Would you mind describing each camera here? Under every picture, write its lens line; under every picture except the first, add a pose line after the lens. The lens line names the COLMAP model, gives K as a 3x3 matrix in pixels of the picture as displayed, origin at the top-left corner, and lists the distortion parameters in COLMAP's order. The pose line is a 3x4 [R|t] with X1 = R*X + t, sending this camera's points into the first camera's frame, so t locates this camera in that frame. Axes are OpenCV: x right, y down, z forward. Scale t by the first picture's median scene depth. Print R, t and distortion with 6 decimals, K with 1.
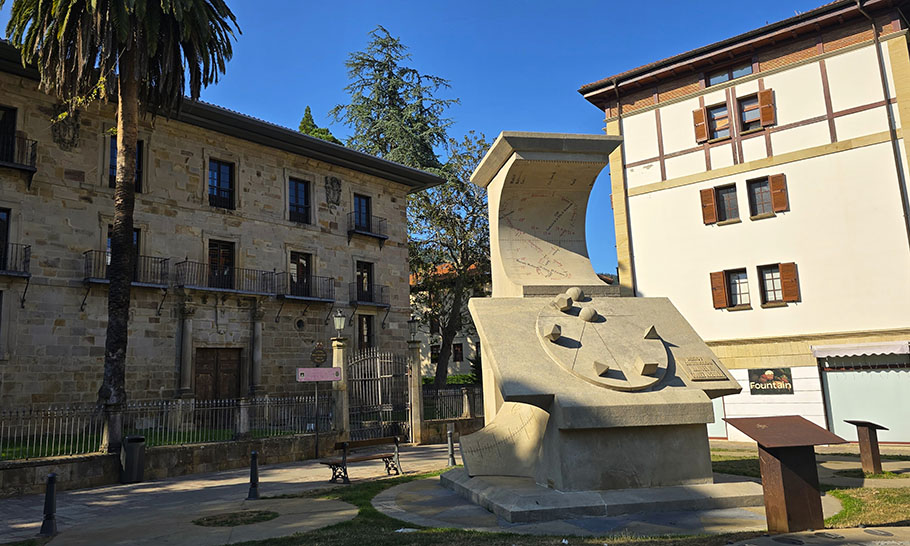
lens RADIAL K [[716.5, 0, 453.9], [0, 716.5, 256.6], [0, 0, 1]] dist [0.103562, -0.134356]
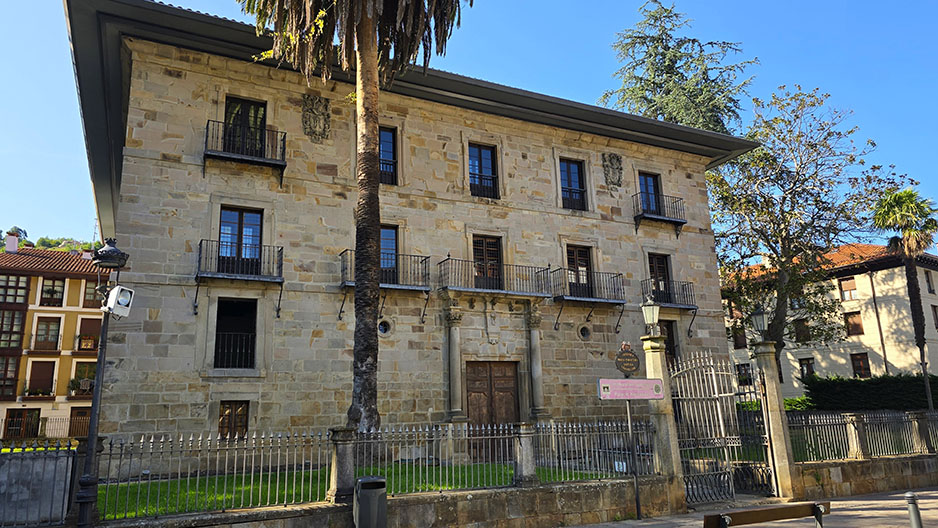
lens RADIAL K [[720.3, 0, 469.0], [0, 720.3, 264.0], [0, 0, 1]] dist [0.130229, -0.202180]
pose [[0.938503, -0.068291, -0.338449, -0.061132], [0.059997, 0.997588, -0.034921, 0.041858], [0.340017, 0.012467, 0.940337, 0.212015]]
